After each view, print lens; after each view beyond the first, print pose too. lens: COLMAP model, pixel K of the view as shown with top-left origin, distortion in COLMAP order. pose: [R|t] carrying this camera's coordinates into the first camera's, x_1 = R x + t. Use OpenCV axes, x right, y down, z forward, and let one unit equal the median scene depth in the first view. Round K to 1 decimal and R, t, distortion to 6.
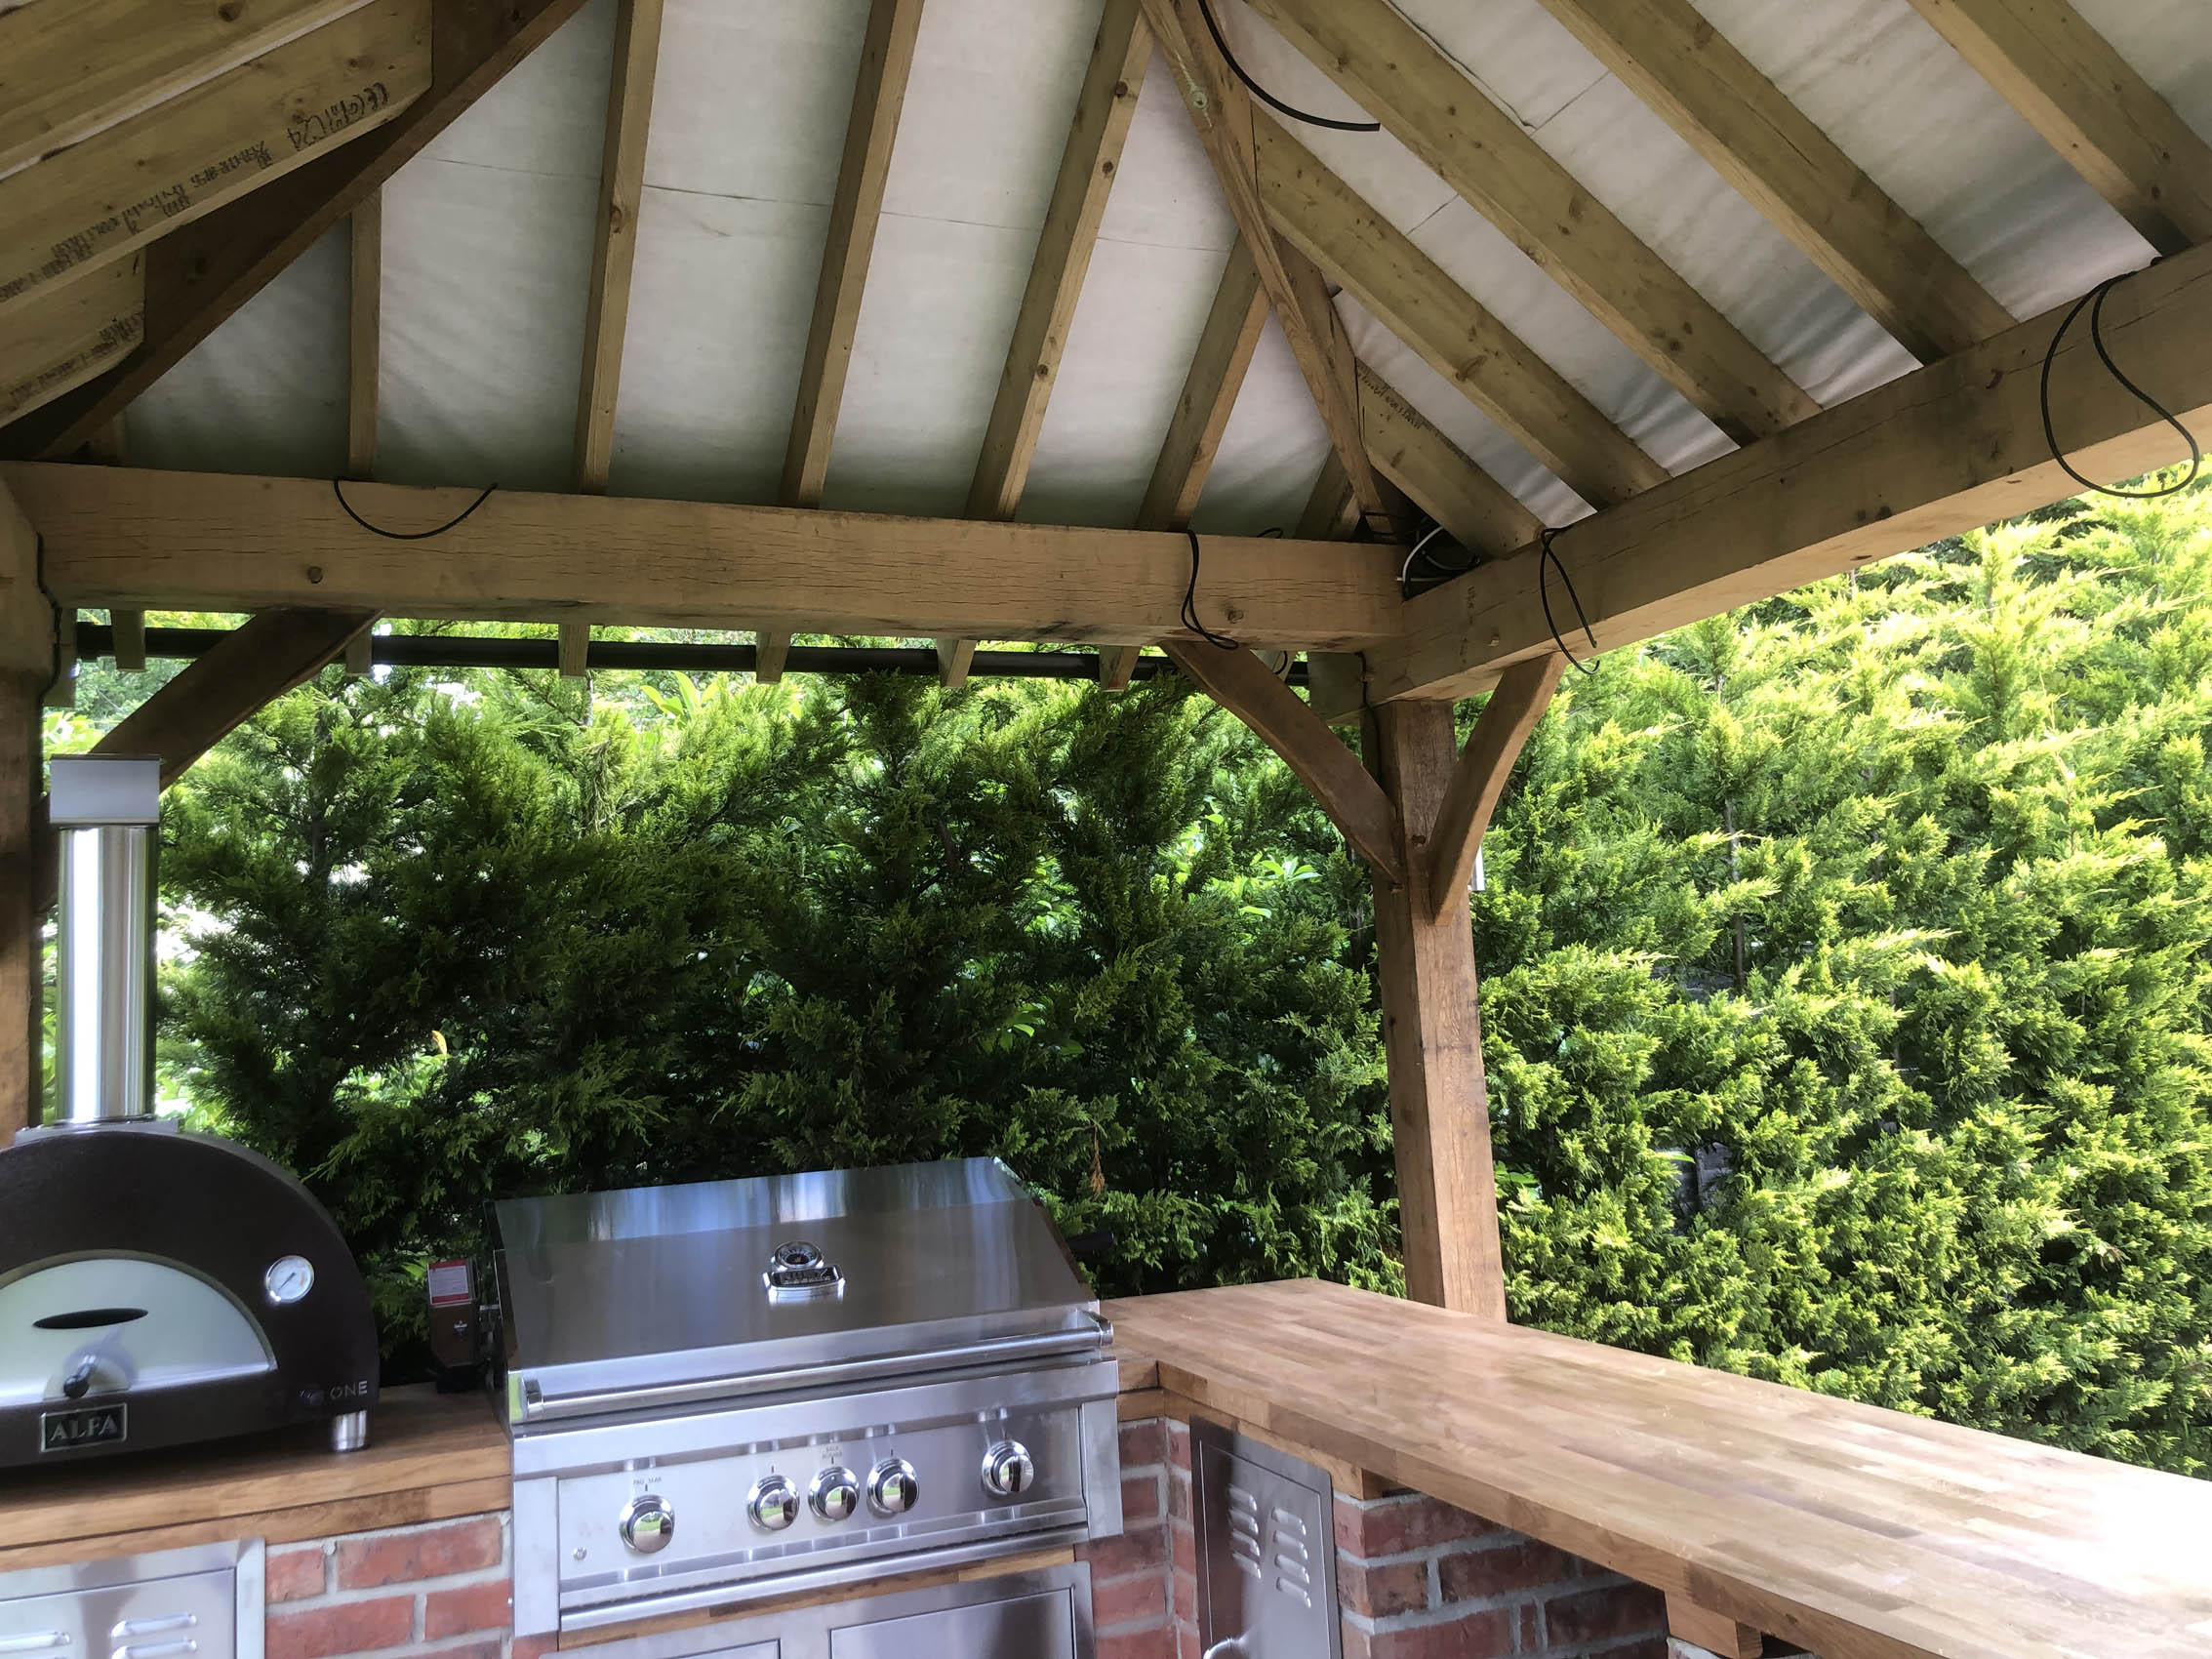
lens RADIAL K [[1823.3, 0, 1094.9], [0, 1823.3, 800.6], [0, 0, 1]] dist [0.053305, -0.094418]
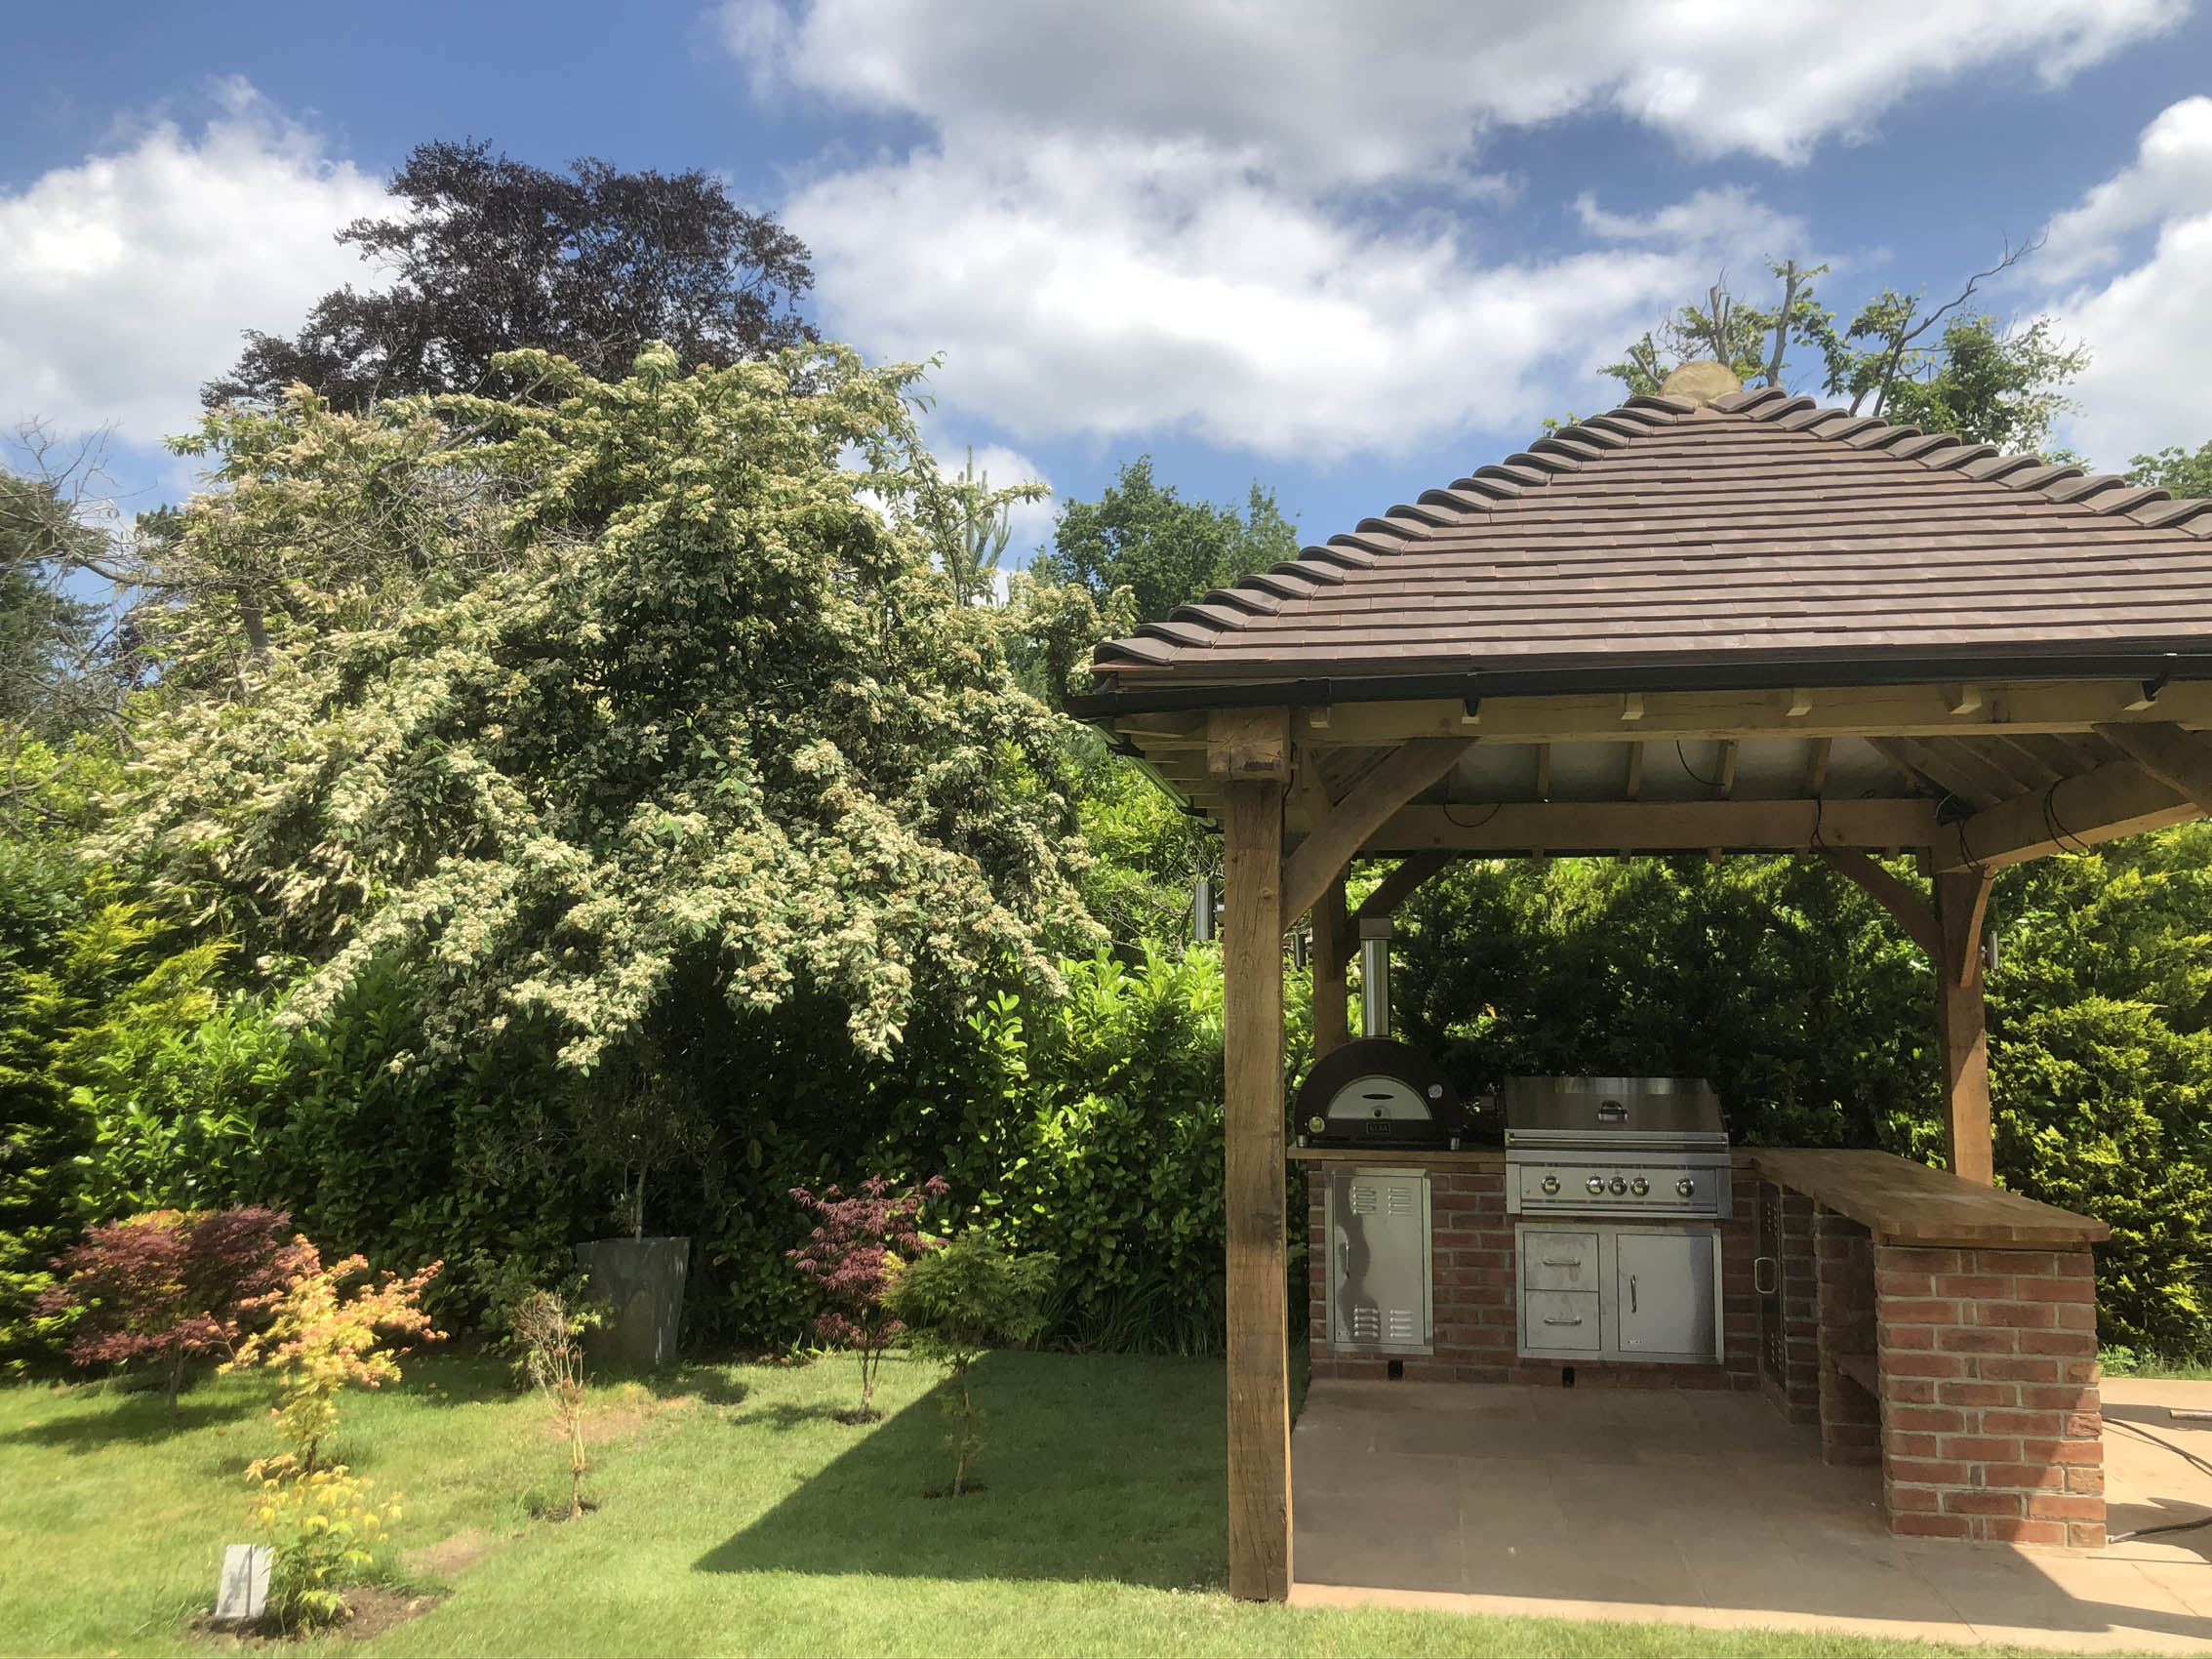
lens RADIAL K [[1947.9, 0, 1070.9], [0, 1947.9, 771.4], [0, 0, 1]] dist [0.007511, -0.010692]
pose [[0.842444, -0.003910, -0.538769, 0.491898], [0.014388, 0.999780, 0.015243, -0.203824], [0.538591, -0.020593, 0.842315, -1.260693]]
